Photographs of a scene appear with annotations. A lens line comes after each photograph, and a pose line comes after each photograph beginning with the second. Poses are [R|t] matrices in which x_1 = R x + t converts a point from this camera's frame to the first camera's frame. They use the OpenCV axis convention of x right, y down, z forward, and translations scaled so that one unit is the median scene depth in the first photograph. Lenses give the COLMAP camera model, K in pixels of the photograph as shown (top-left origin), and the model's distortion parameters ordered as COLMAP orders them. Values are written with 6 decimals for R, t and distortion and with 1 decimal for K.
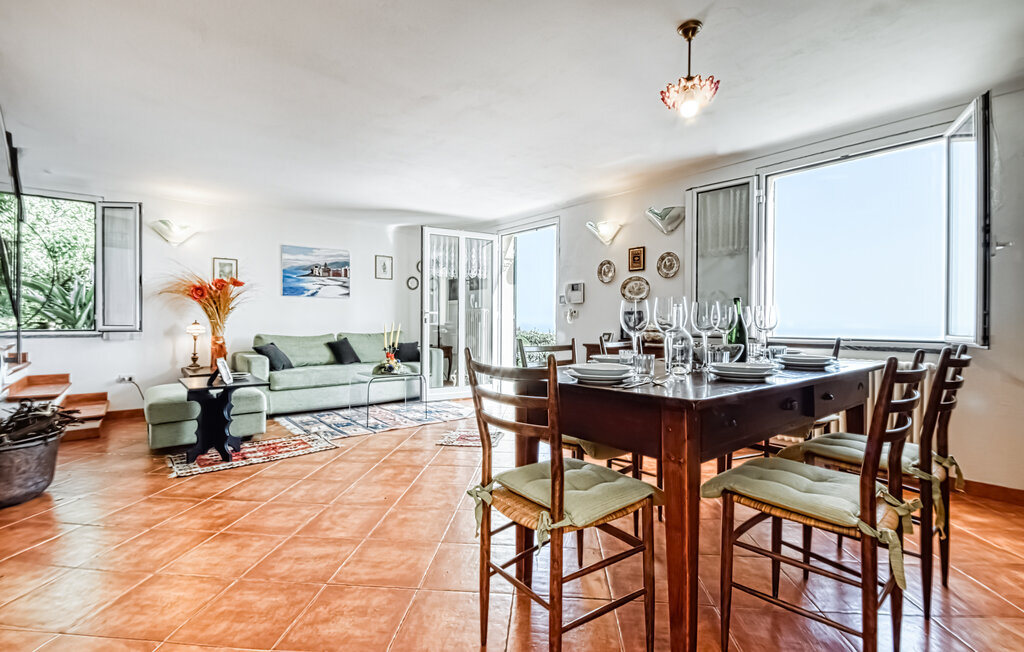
lens RADIAL K [[444.0, 0, 512.0], [0, 444.0, 326.0], [0, 0, 1]] dist [0.000757, -0.000171]
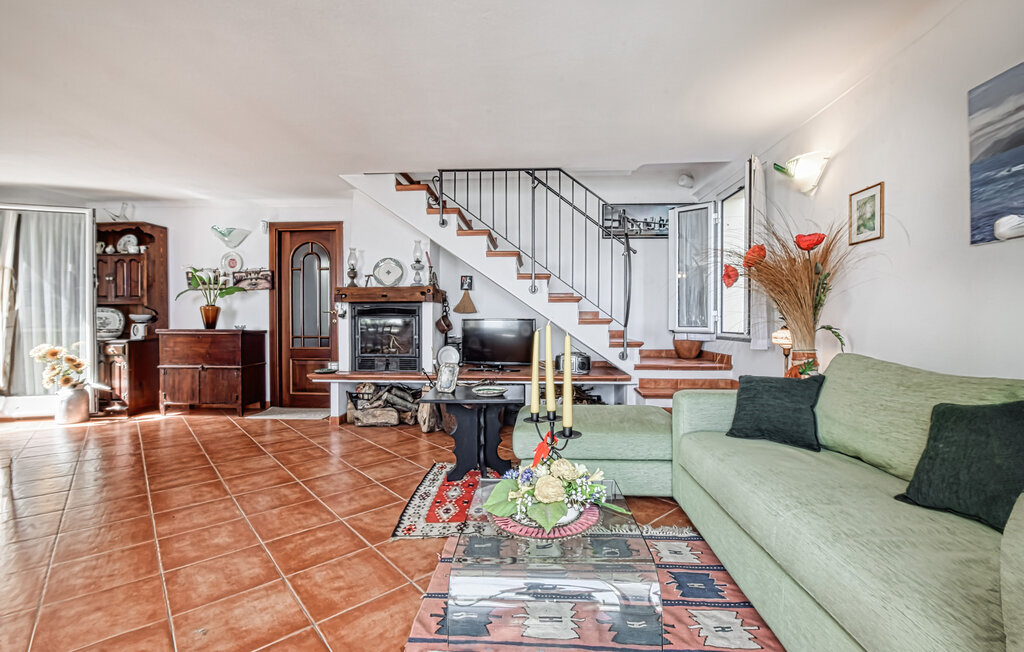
lens RADIAL K [[444.0, 0, 512.0], [0, 444.0, 326.0], [0, 0, 1]] dist [0.000757, -0.000171]
pose [[-0.671232, 0.001004, -0.741247, -0.044732], [-0.013064, 0.999828, 0.013184, -0.007842], [0.741132, 0.018533, -0.671103, 0.967483]]
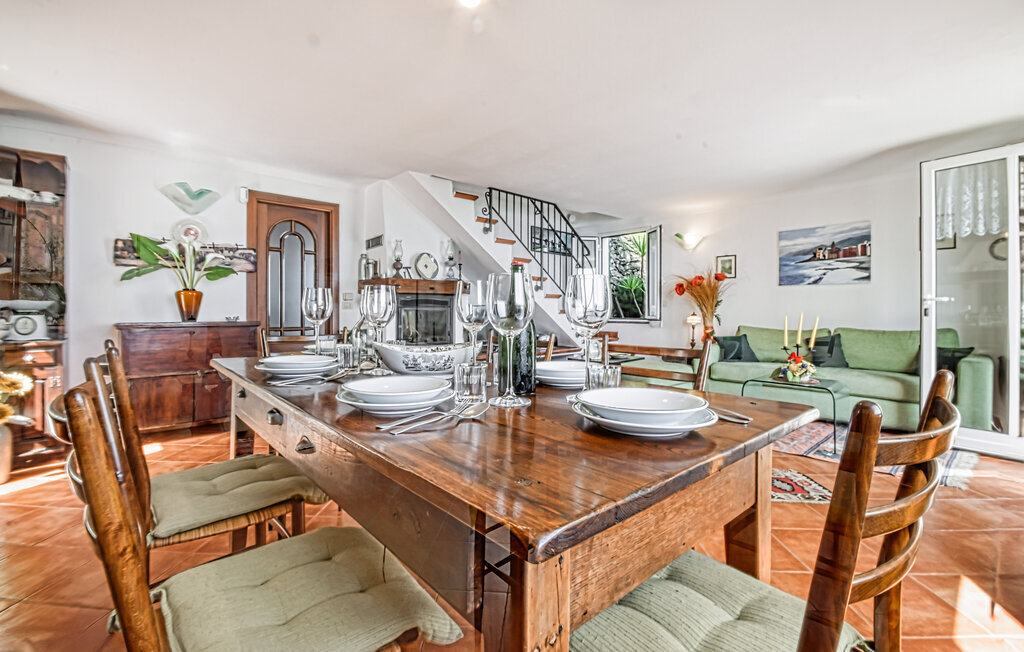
lens RADIAL K [[442.3, 0, 513.1], [0, 442.3, 310.9], [0, 0, 1]] dist [0.000023, -0.000020]
pose [[0.061292, -0.004248, -0.998111, 0.377488], [-0.015178, 0.999871, -0.005187, -0.002227], [0.998004, 0.015467, 0.061220, 0.383789]]
